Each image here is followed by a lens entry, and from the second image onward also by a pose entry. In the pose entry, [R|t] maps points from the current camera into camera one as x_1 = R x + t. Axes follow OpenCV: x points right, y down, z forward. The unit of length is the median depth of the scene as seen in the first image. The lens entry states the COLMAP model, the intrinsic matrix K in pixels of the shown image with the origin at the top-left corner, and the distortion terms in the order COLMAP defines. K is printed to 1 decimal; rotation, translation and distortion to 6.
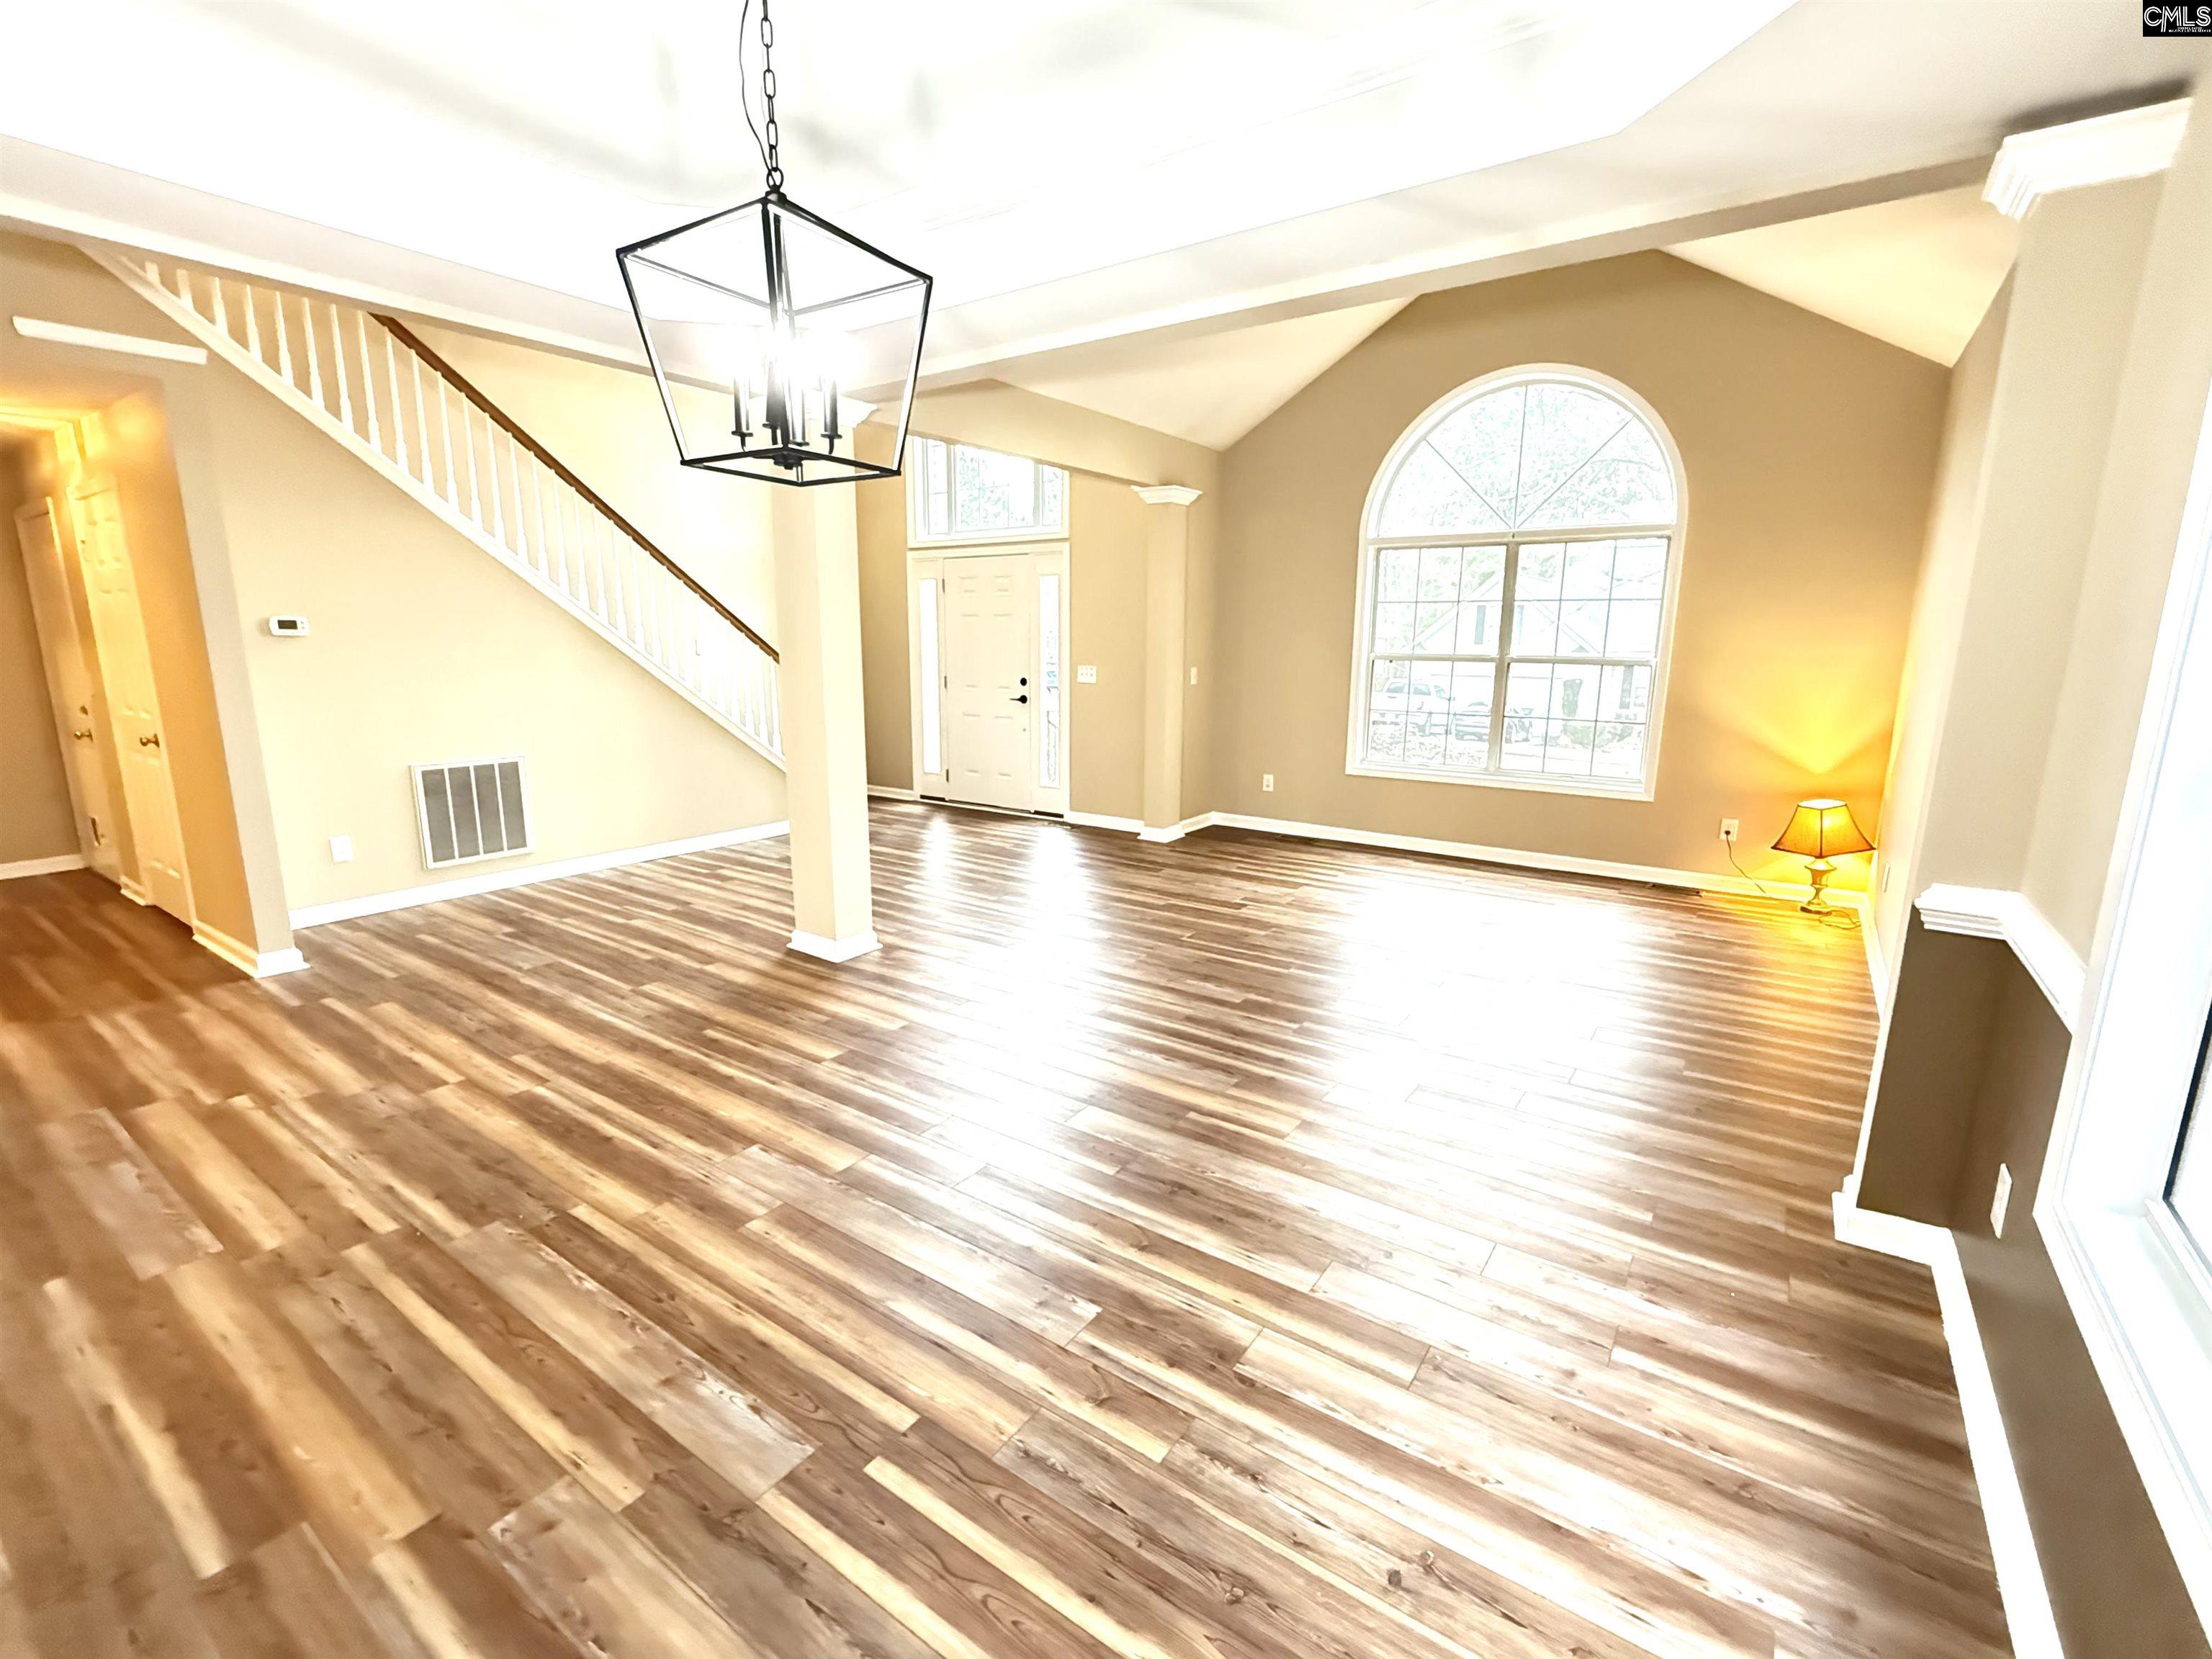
lens RADIAL K [[954.8, 0, 1142.1], [0, 954.8, 824.8], [0, 0, 1]] dist [0.002936, -0.000323]
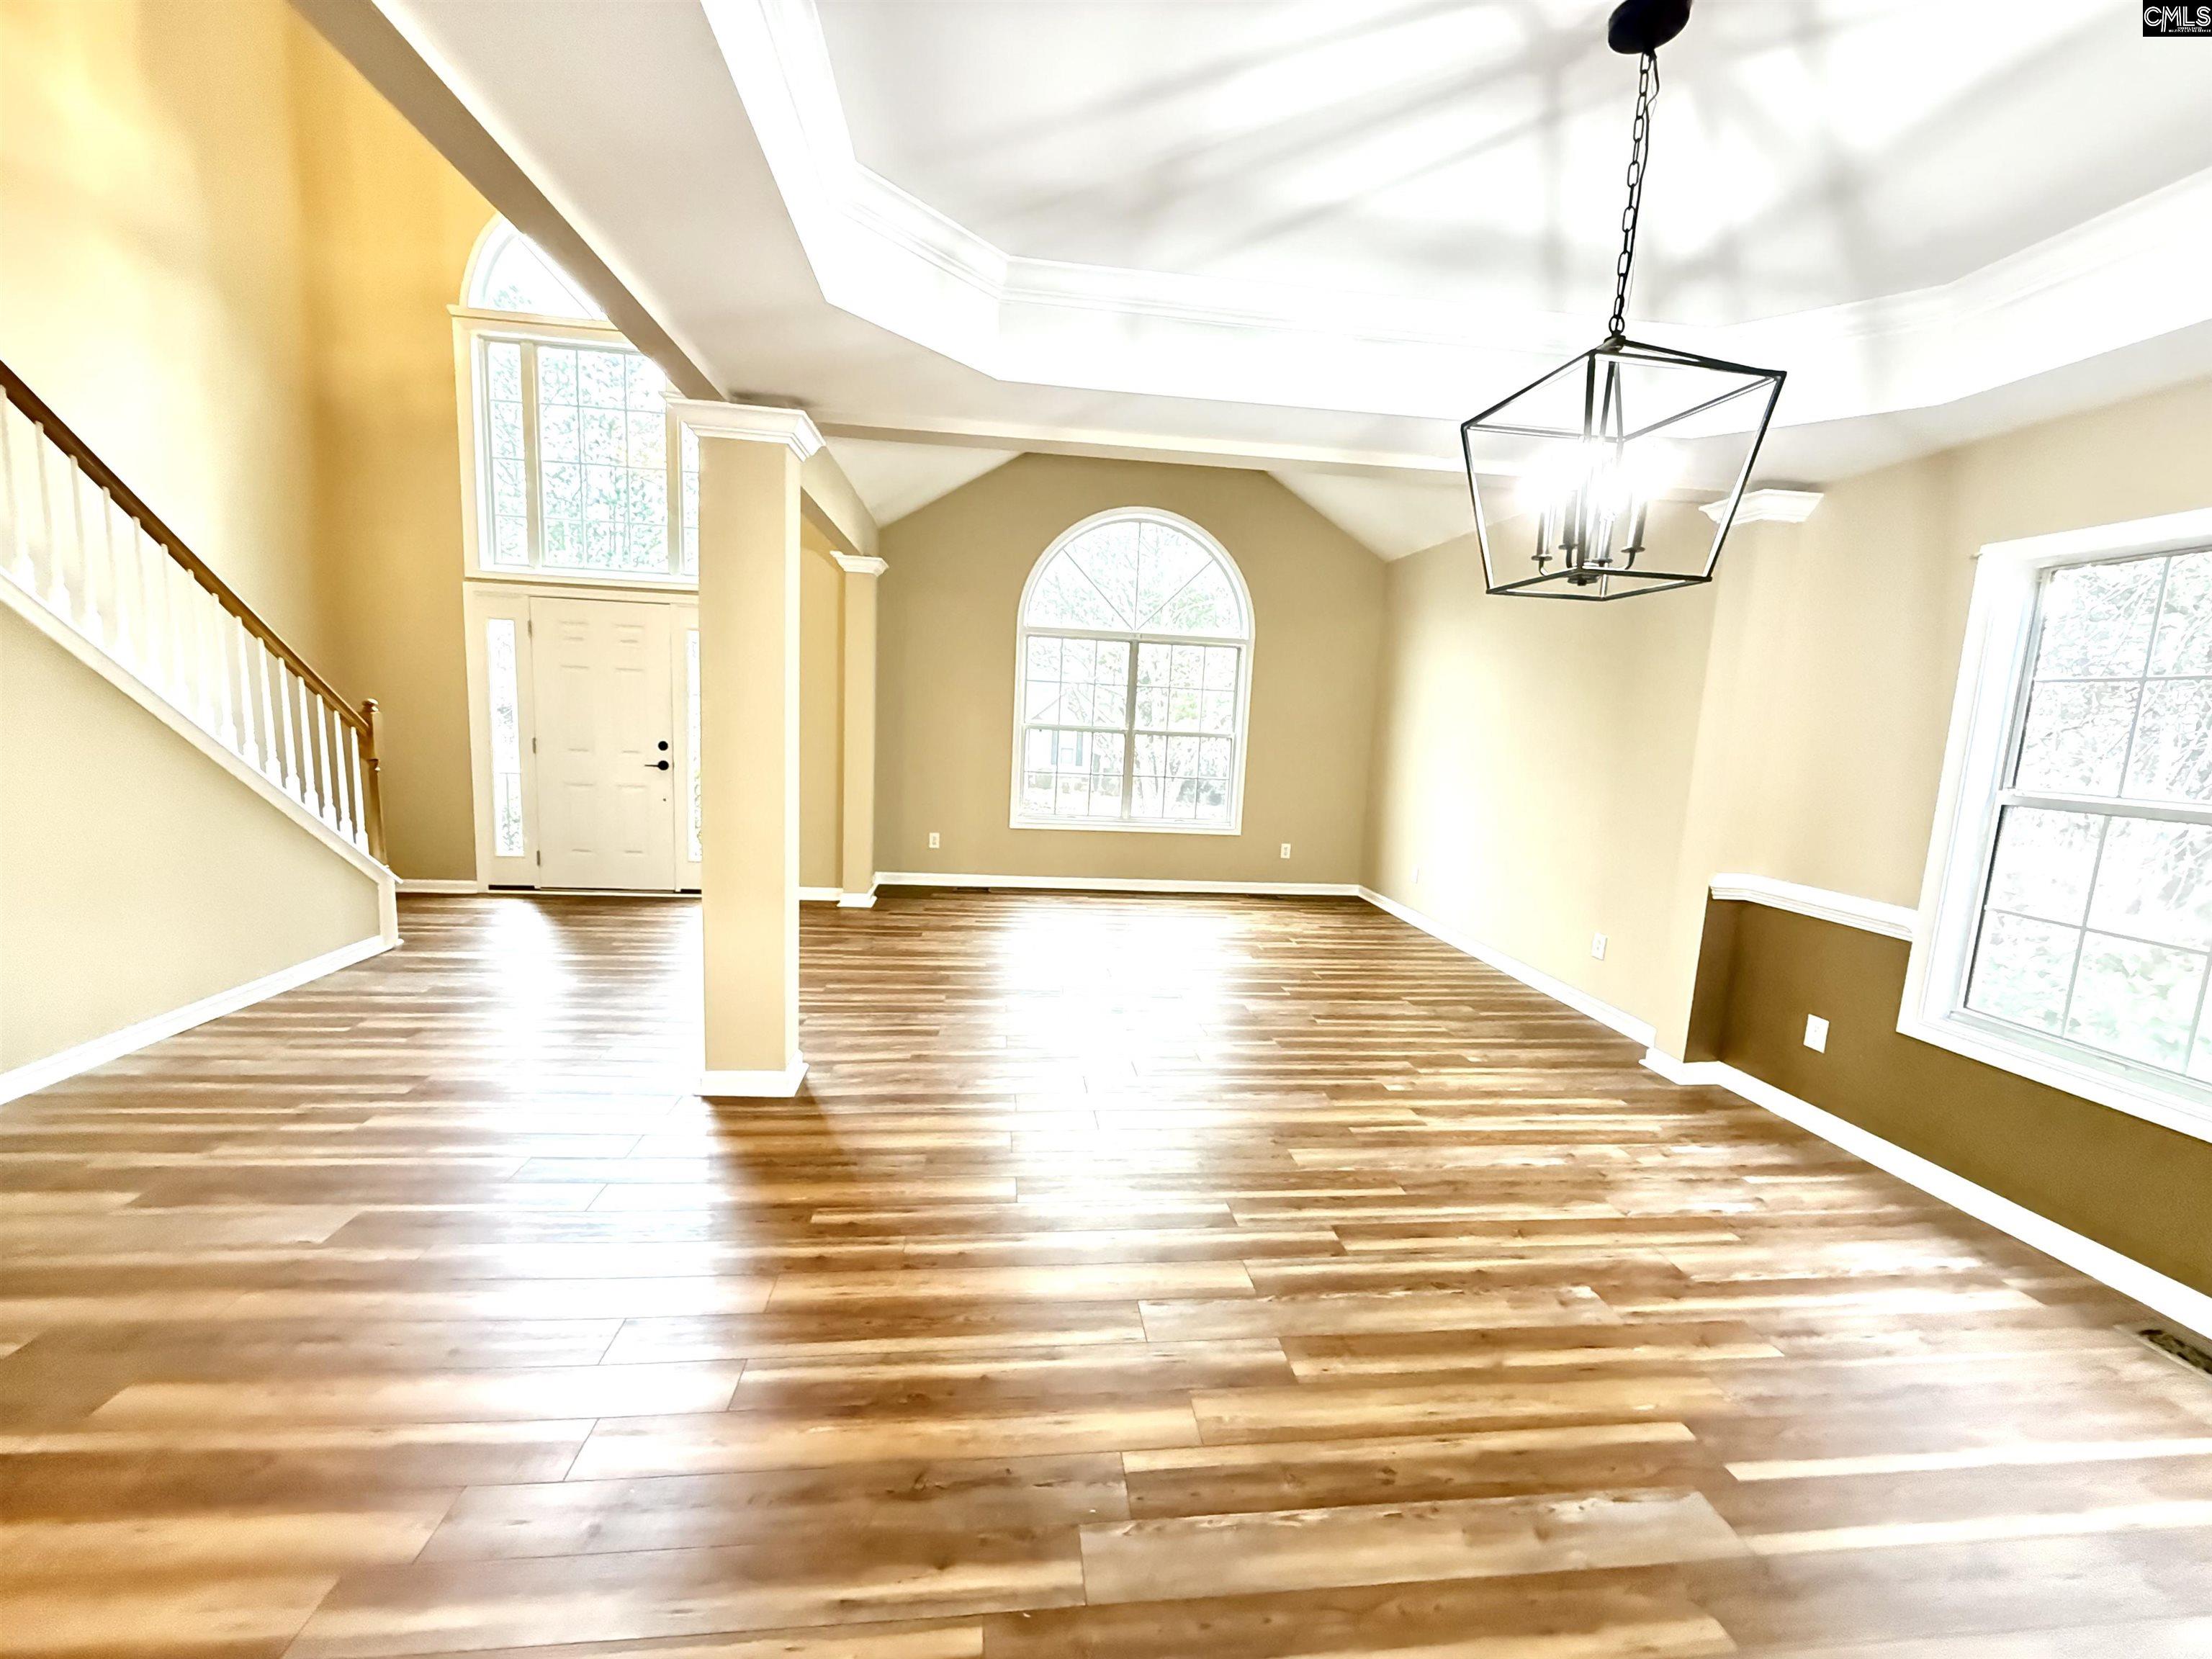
lens RADIAL K [[841.7, 0, 1087.7], [0, 841.7, 830.2], [0, 0, 1]] dist [0.000246, 0.000226]
pose [[0.767444, -0.062262, 0.638085, -0.538205], [0.084976, 0.996371, -0.004981, -0.056226], [-0.635459, 0.058045, 0.769949, 0.247427]]
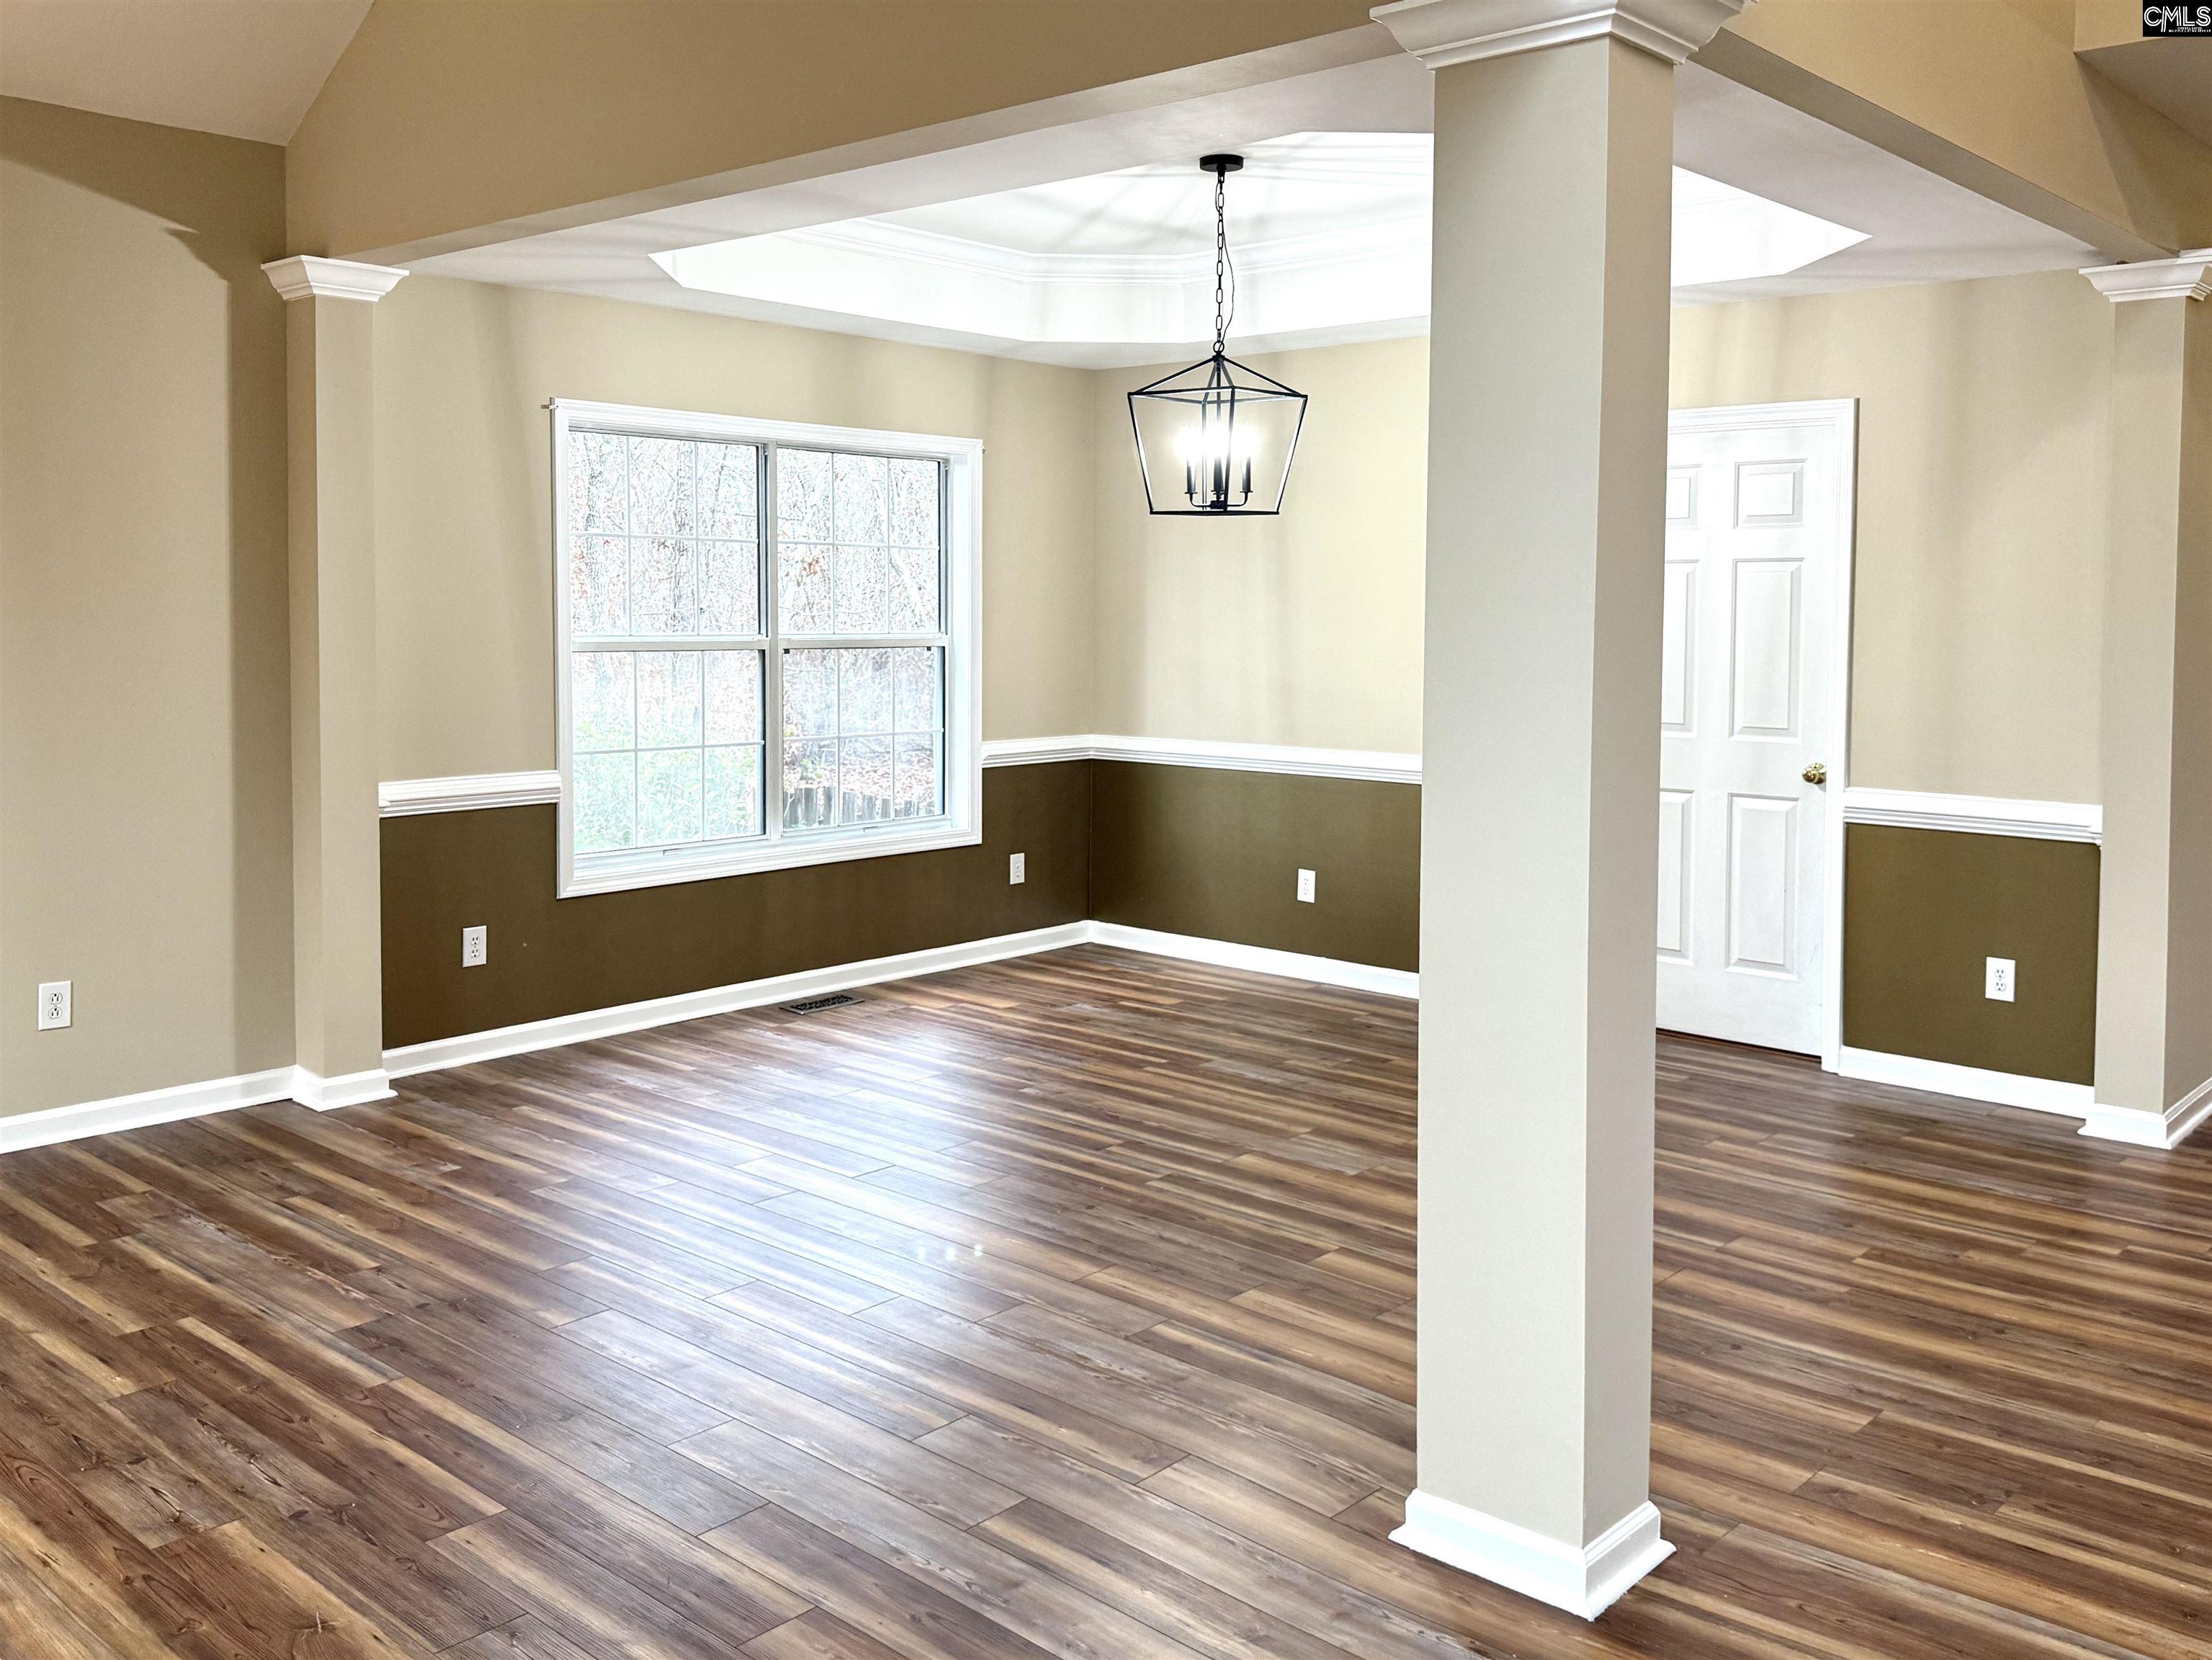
lens RADIAL K [[1894.1, 0, 1158.2], [0, 1894.1, 681.3], [0, 0, 1]] dist [0.100340, -0.114522]
pose [[-0.989836, -0.020907, 0.140671, -0.277672], [0.012473, 0.972560, 0.232317, -0.314556], [-0.141668, 0.231710, -0.962414, 1.565040]]
